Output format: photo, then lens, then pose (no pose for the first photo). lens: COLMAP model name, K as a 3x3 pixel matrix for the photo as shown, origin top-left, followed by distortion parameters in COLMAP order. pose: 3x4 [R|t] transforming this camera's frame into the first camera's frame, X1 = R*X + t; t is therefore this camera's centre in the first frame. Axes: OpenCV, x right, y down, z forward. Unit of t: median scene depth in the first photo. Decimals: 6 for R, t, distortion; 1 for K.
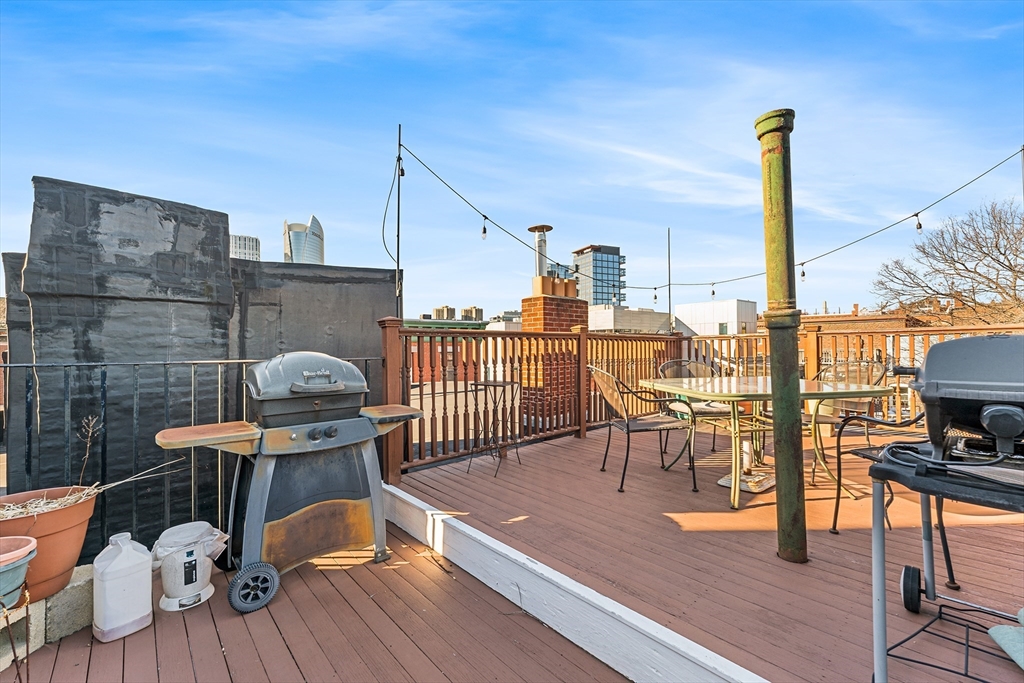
lens RADIAL K [[427.2, 0, 504.8], [0, 427.2, 343.1], [0, 0, 1]] dist [-0.003586, -0.000031]
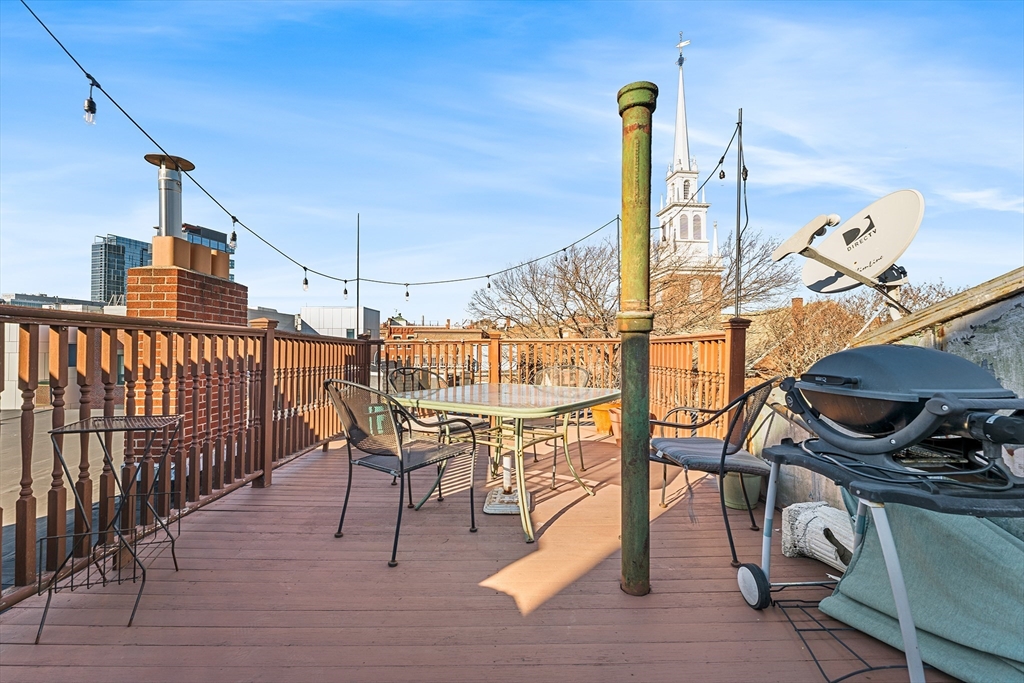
lens RADIAL K [[427.2, 0, 516.7], [0, 427.2, 342.7], [0, 0, 1]] dist [-0.003586, -0.000031]
pose [[0.646081, 0.027735, 0.762764, -0.065298], [-0.018200, 0.999615, -0.020932, 0.003542], [-0.763051, -0.000358, 0.646338, 0.218440]]
